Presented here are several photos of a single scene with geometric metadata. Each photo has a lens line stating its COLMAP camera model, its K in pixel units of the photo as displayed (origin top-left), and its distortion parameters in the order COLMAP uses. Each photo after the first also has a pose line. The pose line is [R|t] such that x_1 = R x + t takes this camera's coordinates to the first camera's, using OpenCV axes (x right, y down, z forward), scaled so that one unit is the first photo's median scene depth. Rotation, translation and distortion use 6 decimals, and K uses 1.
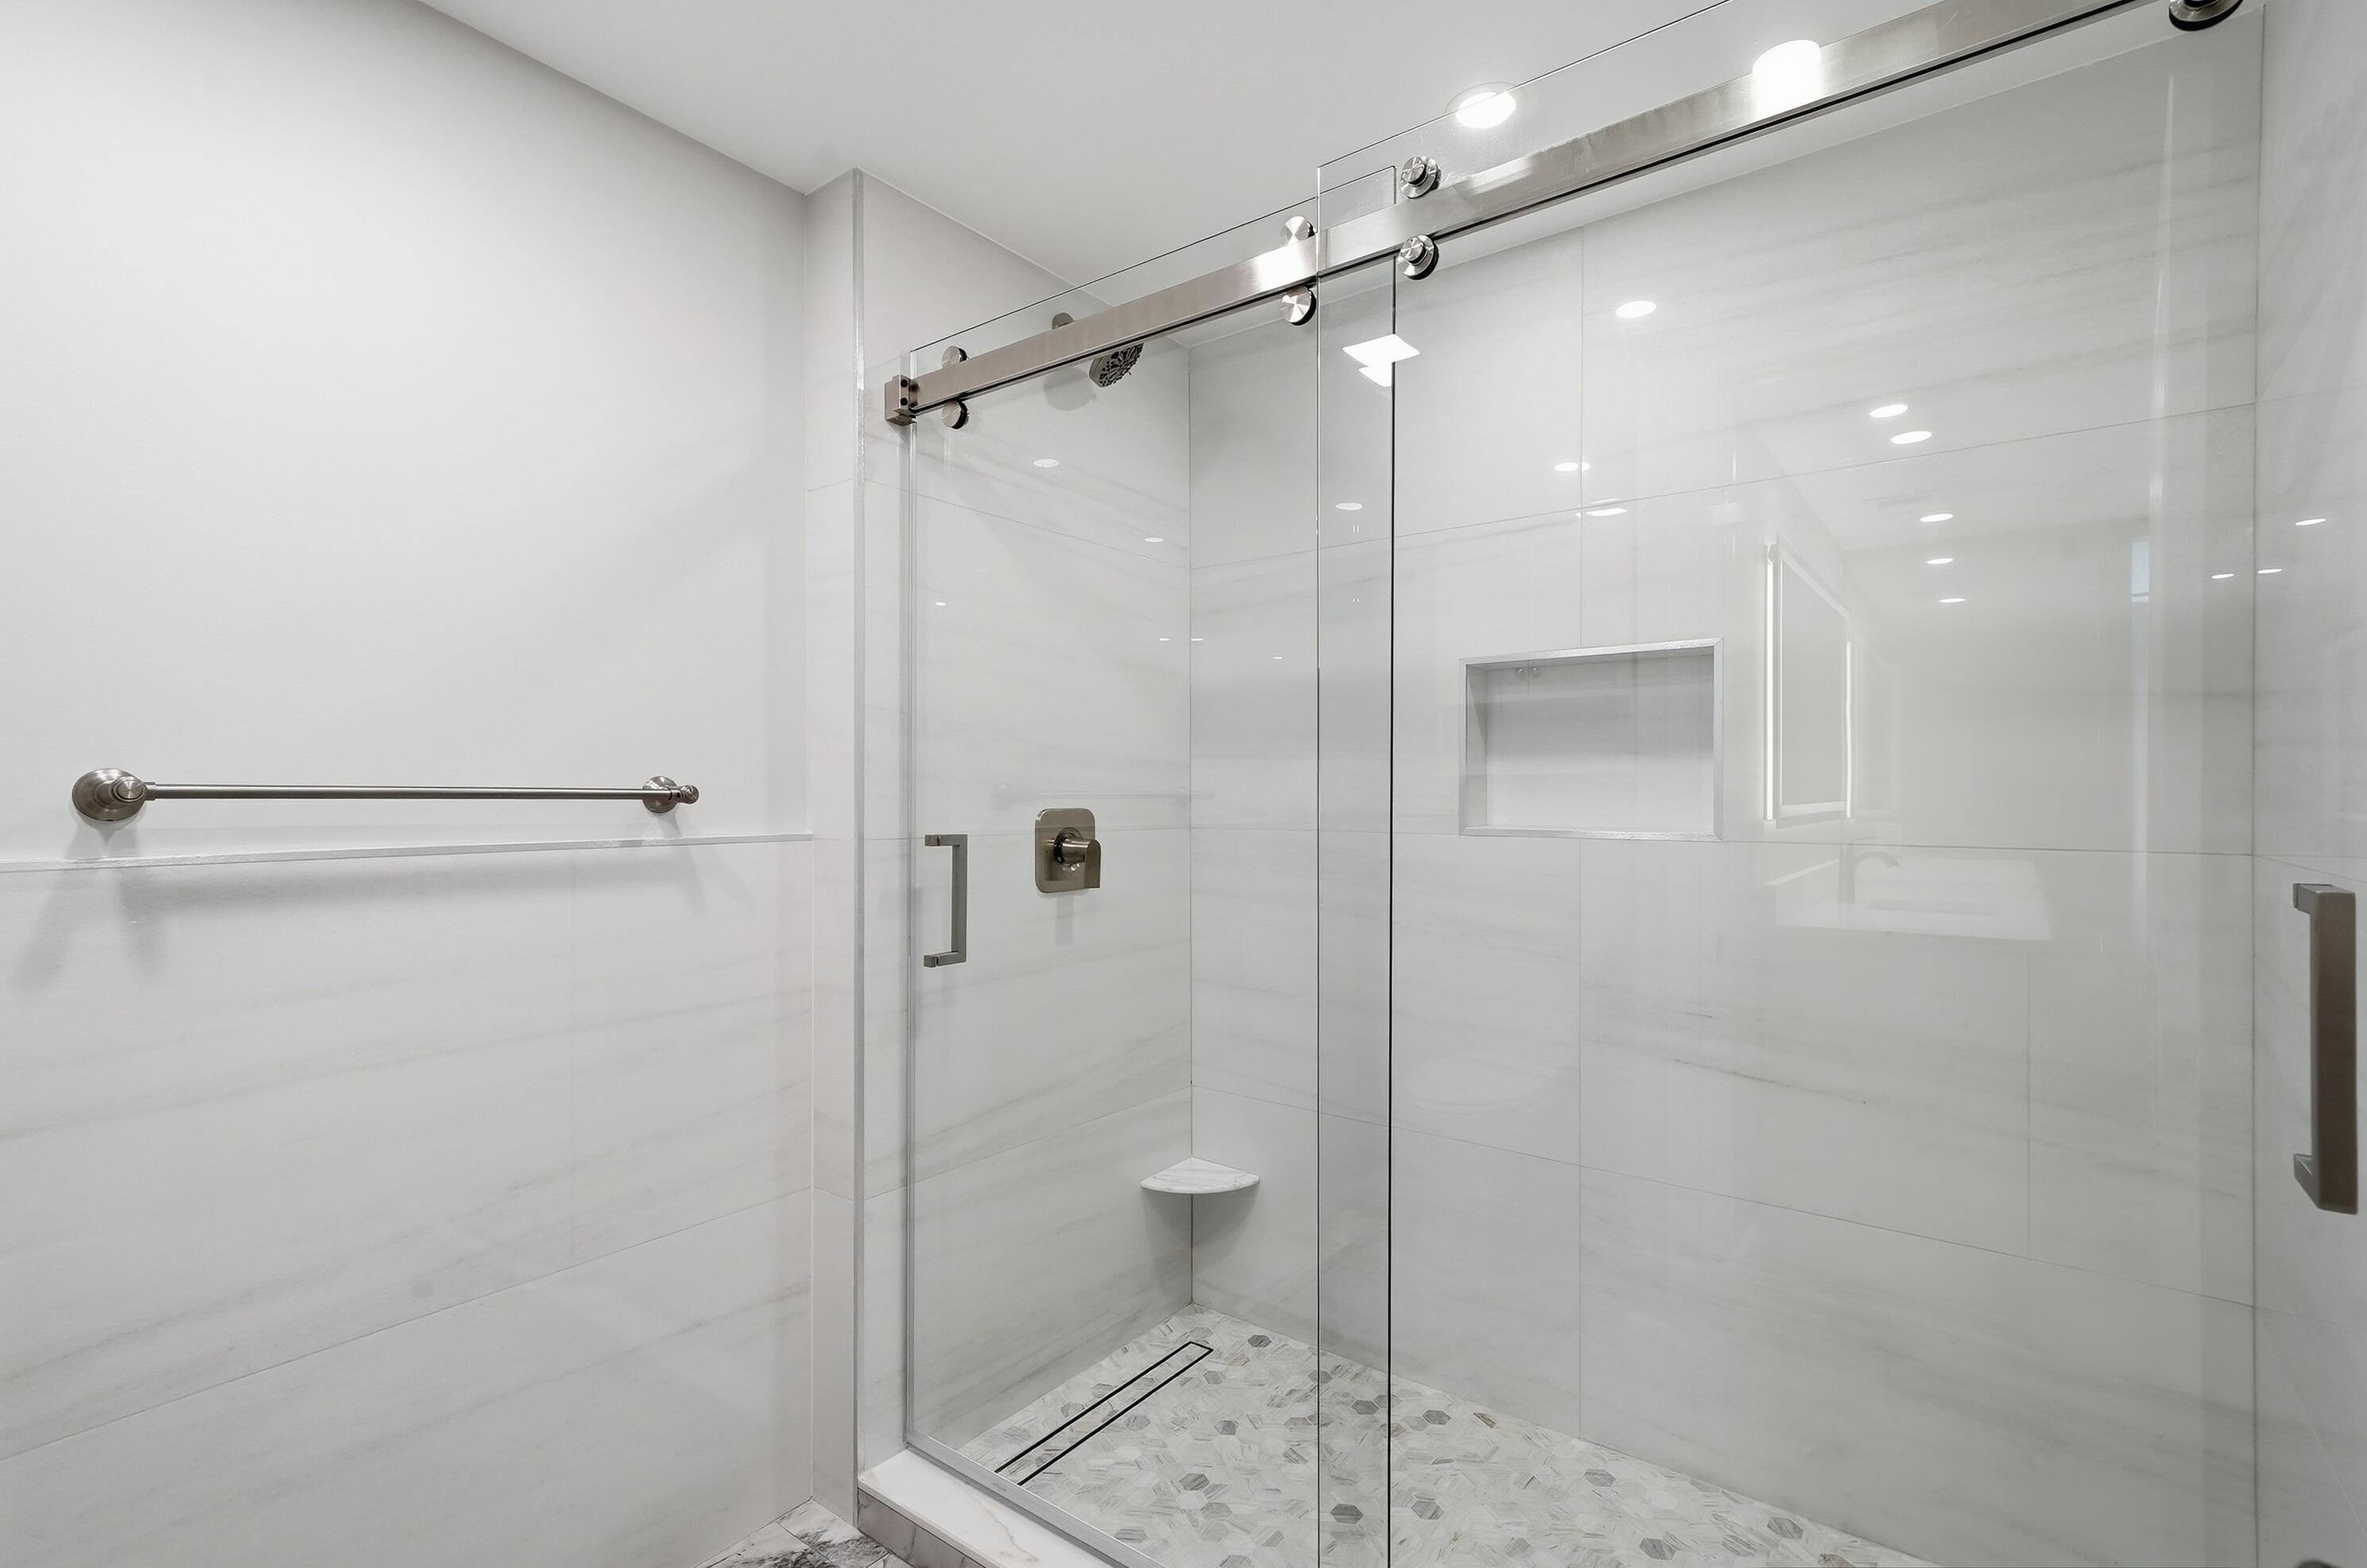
lens RADIAL K [[1091.2, 0, 1186.9], [0, 1091.2, 799.6], [0, 0, 1]] dist [0.011284, 0.000604]
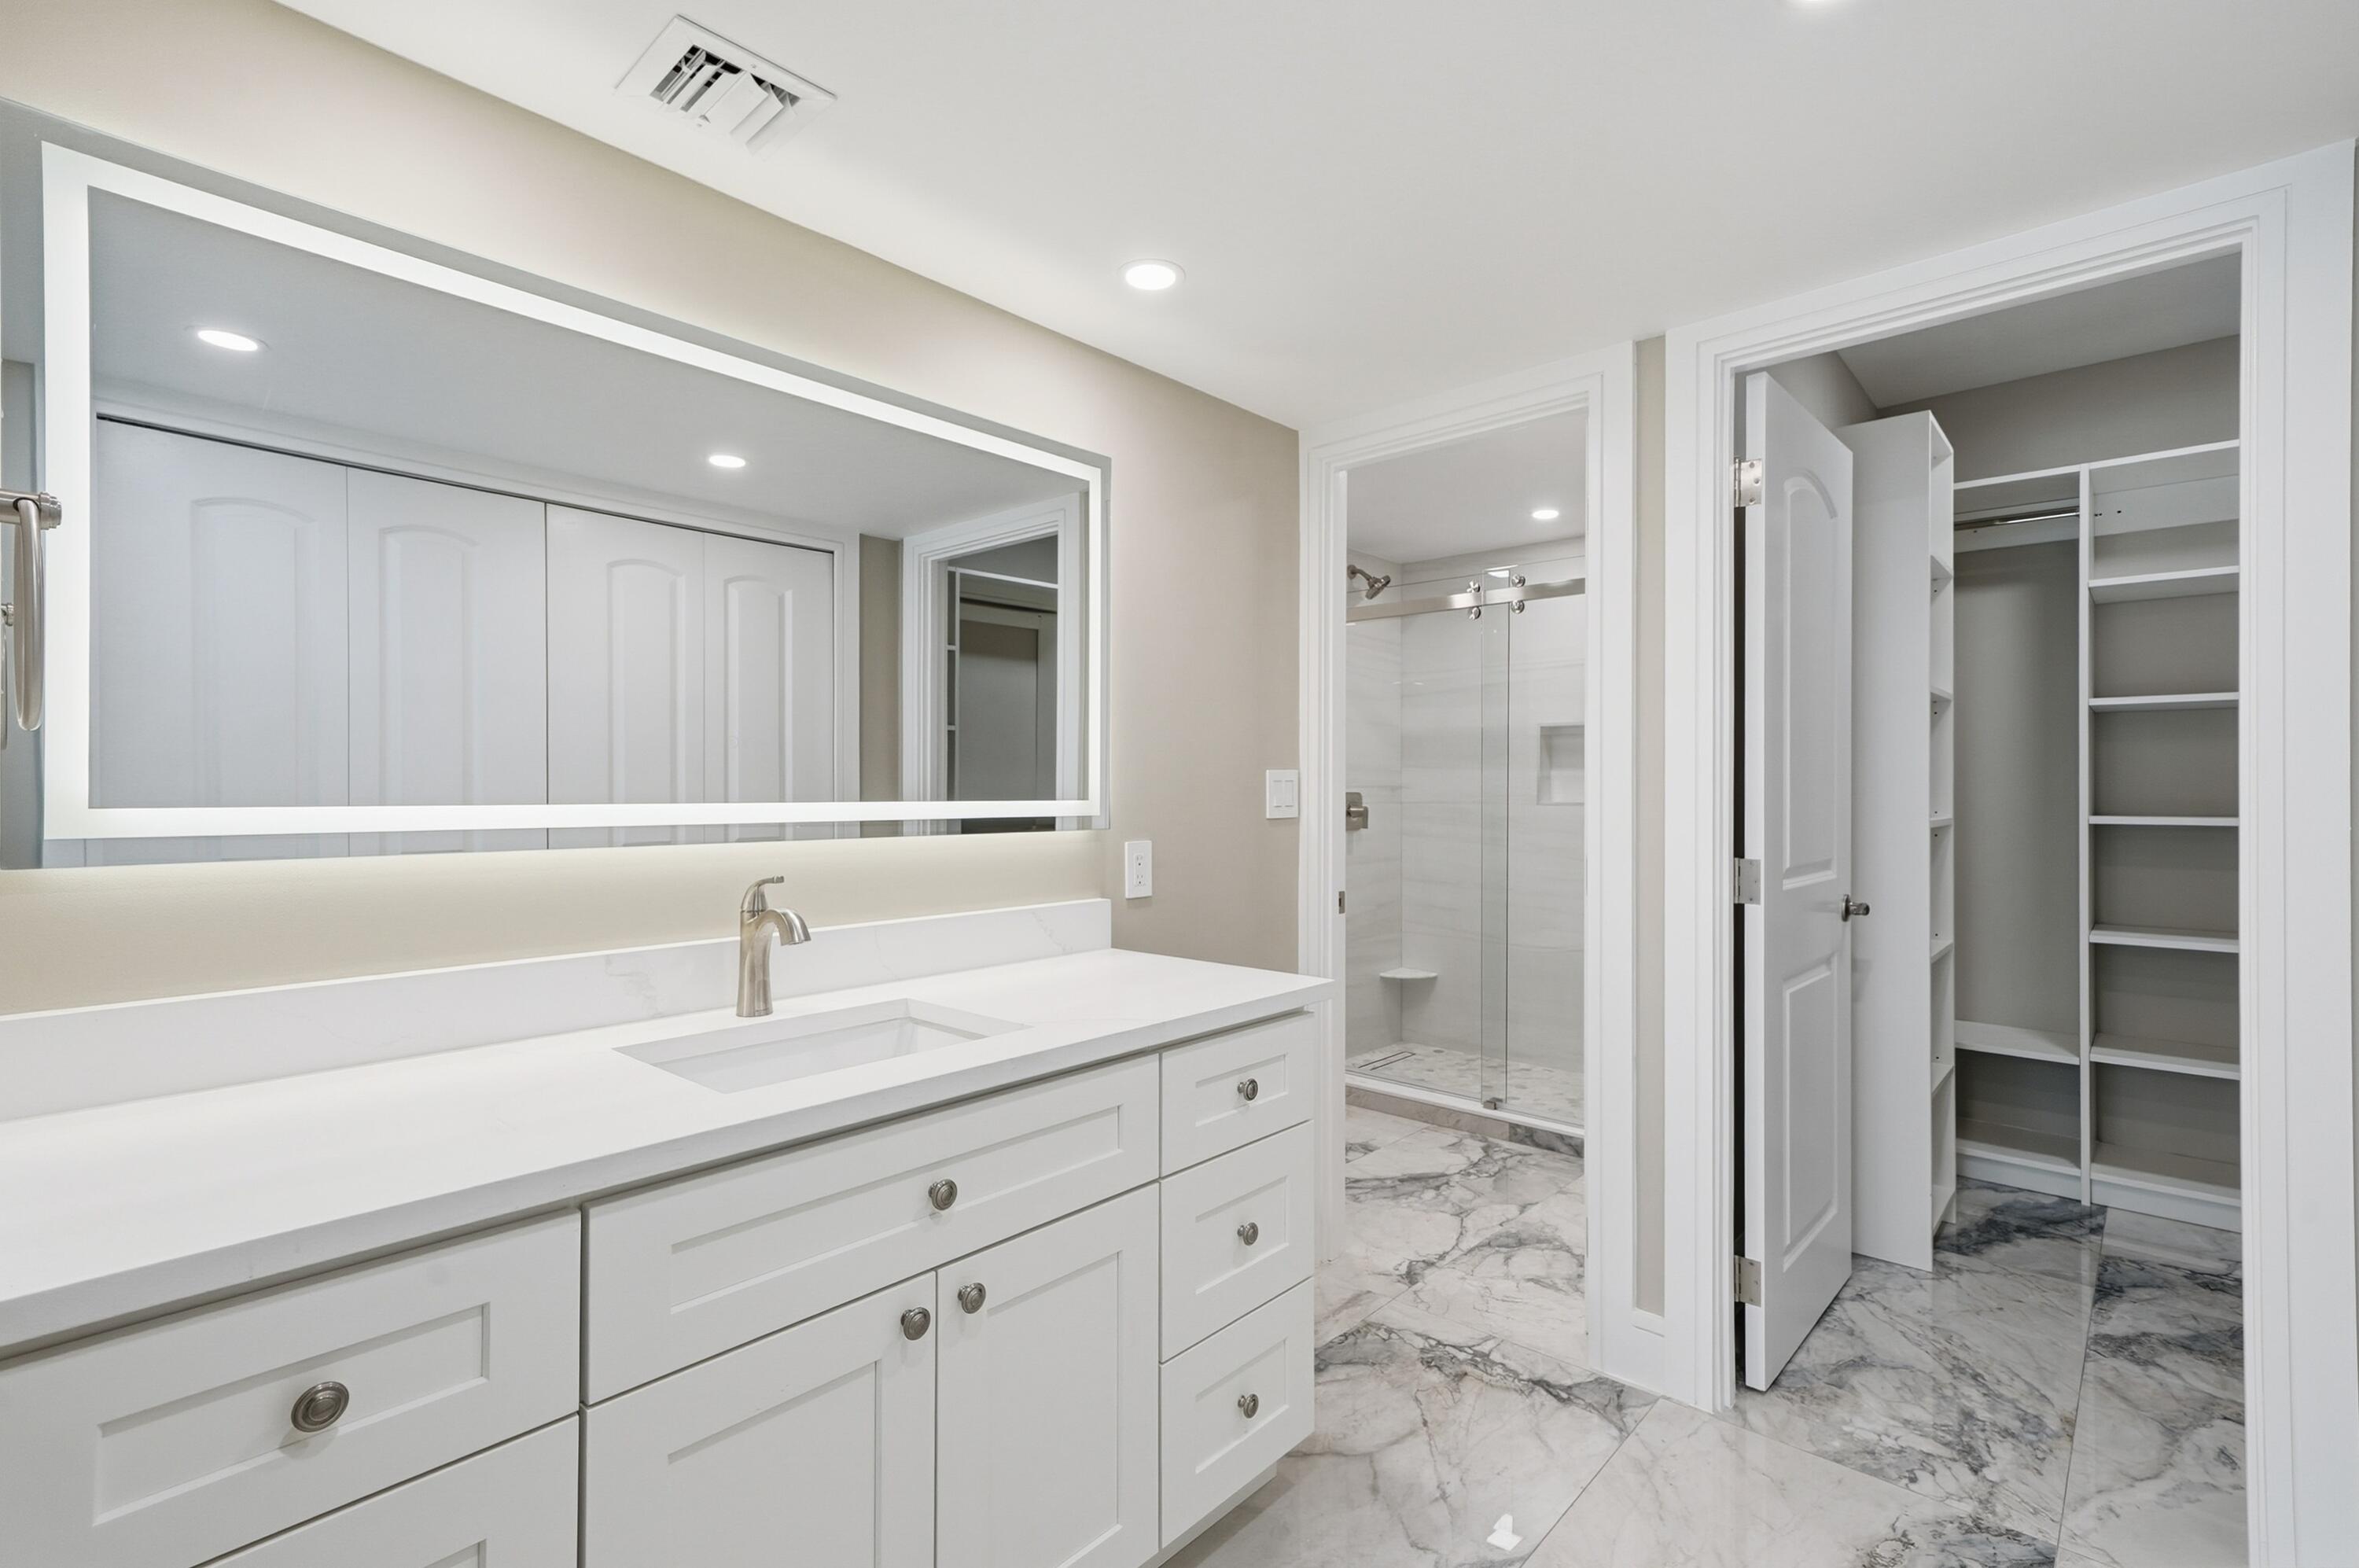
lens RADIAL K [[1087.6, 0, 1168.8], [0, 1087.6, 782.4], [0, 0, 1]] dist [0.011284, 0.000604]
pose [[0.995073, -0.001090, -0.099143, -0.255270], [0.000706, 0.999992, -0.003911, -0.003672], [0.099146, 0.003821, 0.995066, -1.182239]]
